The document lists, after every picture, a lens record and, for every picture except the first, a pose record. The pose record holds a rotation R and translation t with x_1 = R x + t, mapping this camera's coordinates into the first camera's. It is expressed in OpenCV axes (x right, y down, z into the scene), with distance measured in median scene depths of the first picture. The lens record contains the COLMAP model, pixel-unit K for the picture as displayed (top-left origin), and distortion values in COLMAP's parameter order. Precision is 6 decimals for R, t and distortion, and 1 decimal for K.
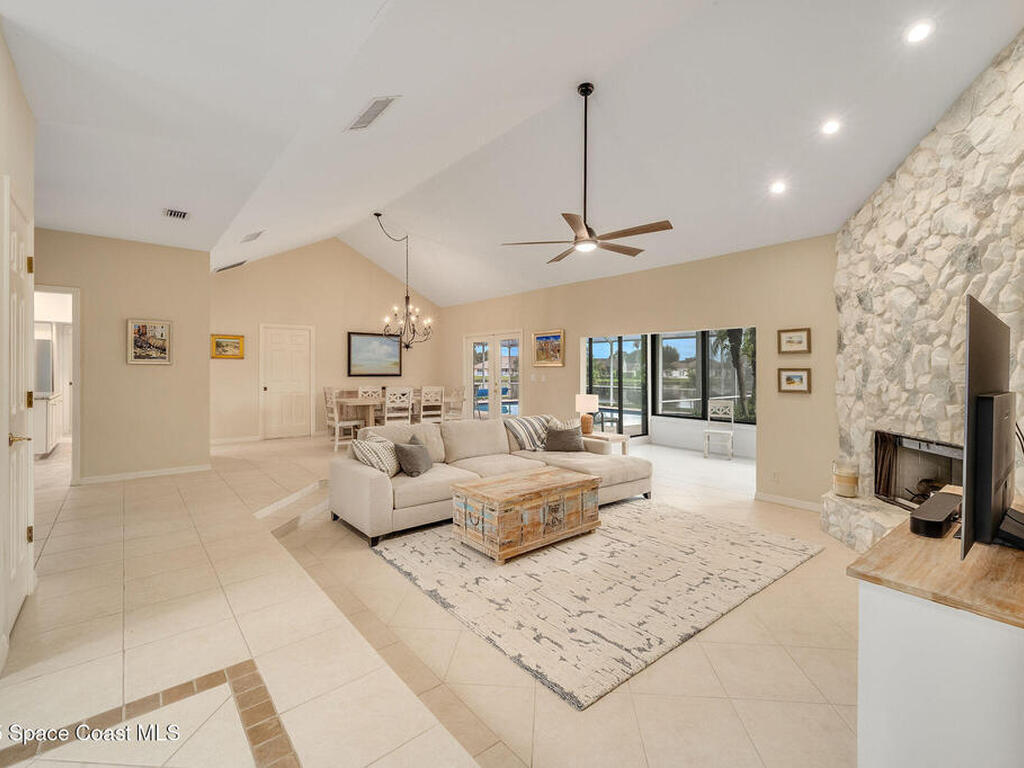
lens RADIAL K [[462.4, 0, 515.9], [0, 462.4, 382.0], [0, 0, 1]] dist [-0.003786, -0.000629]
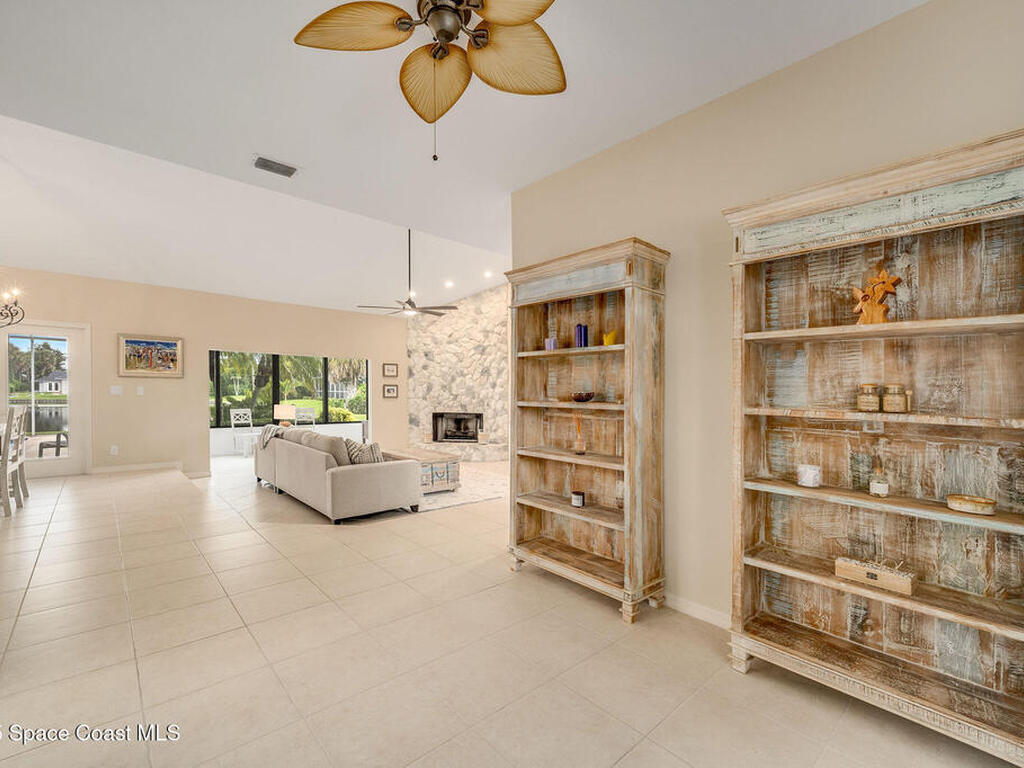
lens RADIAL K [[462.4, 0, 517.7], [0, 462.4, 381.9], [0, 0, 1]] dist [-0.003786, -0.000629]
pose [[-0.023554, 0.013343, 0.999634, -1.524391], [0.007687, 0.999884, -0.013165, -0.014979], [-0.999693, 0.007374, -0.023654, 0.636792]]
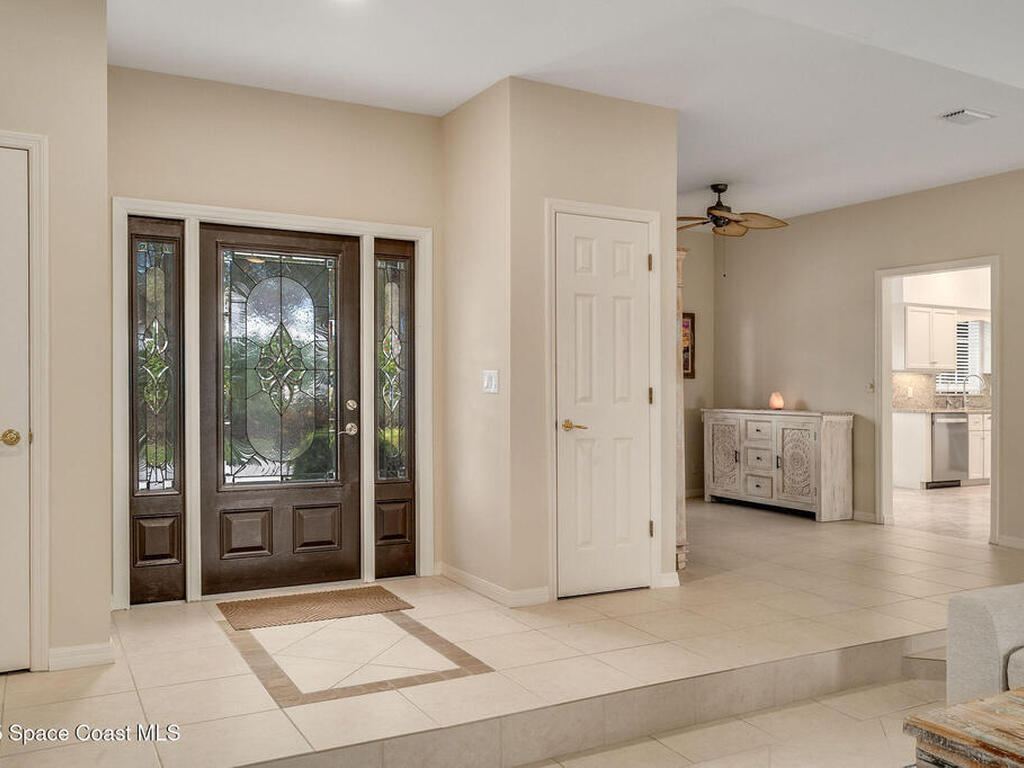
lens RADIAL K [[862.8, 0, 508.7], [0, 862.8, 375.8], [0, 0, 1]] dist [-0.005812, -0.001128]
pose [[-0.230950, -0.009455, -0.972920, 0.519672], [-0.034780, 0.999394, -0.001456, 0.009138], [0.972344, 0.033502, -0.231139, 0.669063]]
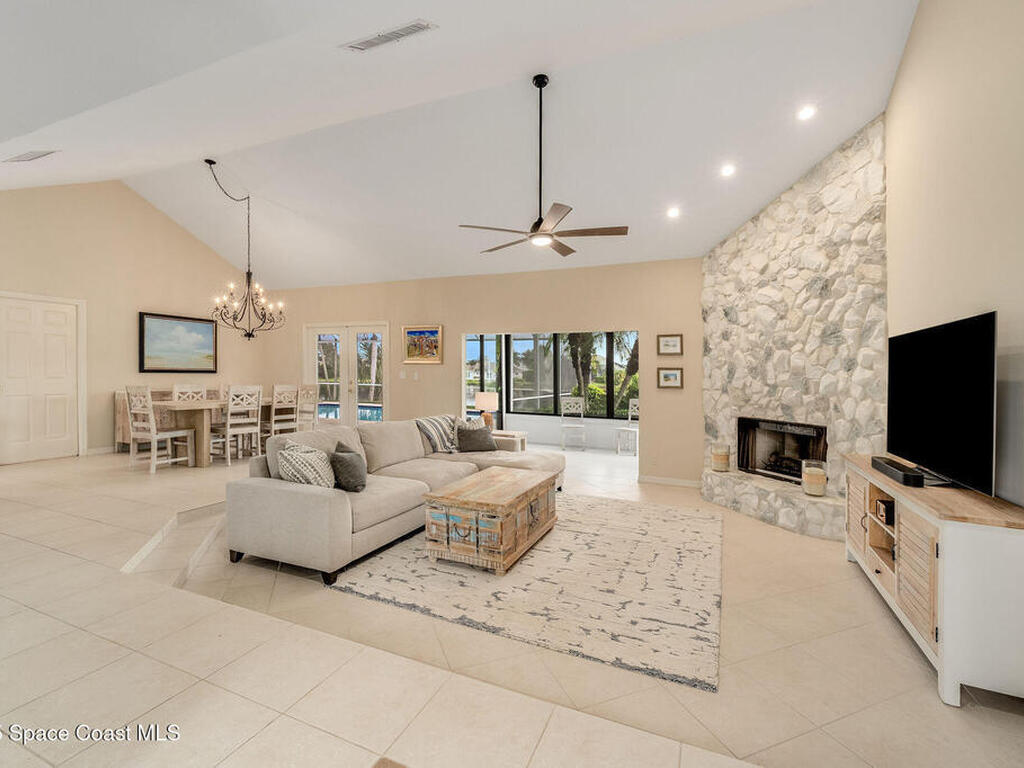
lens RADIAL K [[462.4, 0, 520.6], [0, 462.4, 385.6], [0, 0, 1]] dist [-0.003786, -0.000629]
pose [[0.893185, -0.002111, 0.449684, -0.329048], [-0.000308, 0.999986, 0.005306, 0.011930], [-0.449689, -0.004877, 0.893172, 0.133749]]
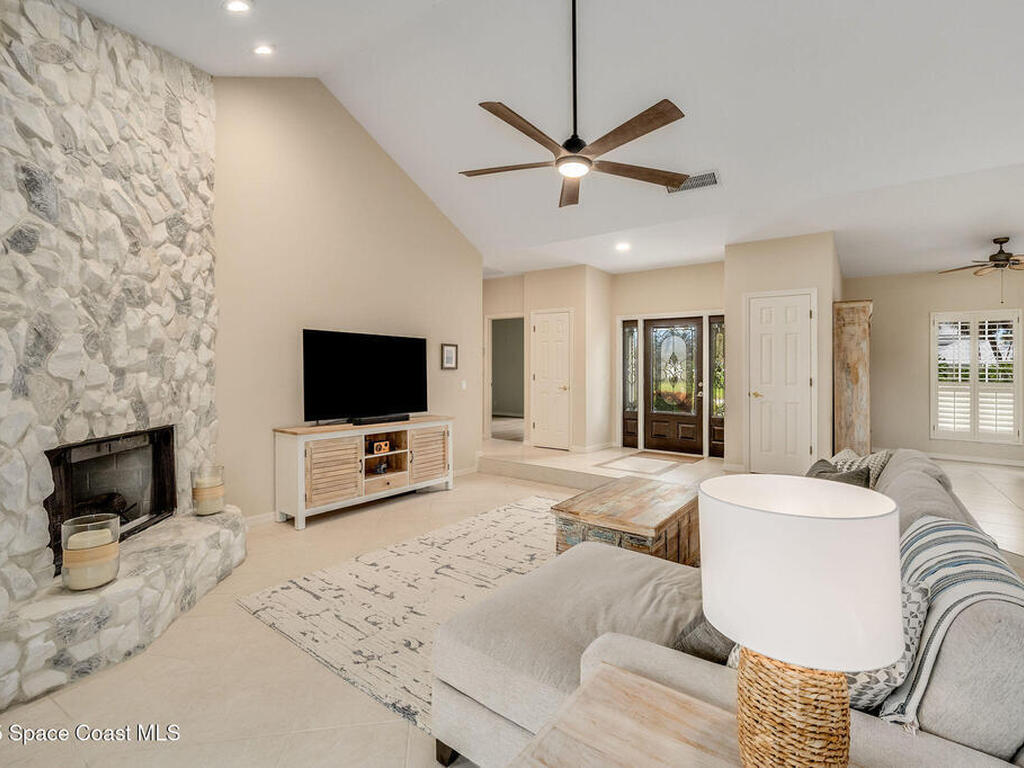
lens RADIAL K [[479.4, 0, 517.3], [0, 479.4, 369.4], [0, 0, 1]] dist [0.002158, -0.002215]
pose [[-0.977775, -0.019266, -0.208769, 0.376028], [-0.022852, 0.999630, 0.014778, -0.006222], [0.208407, 0.019220, -0.977853, 1.639218]]
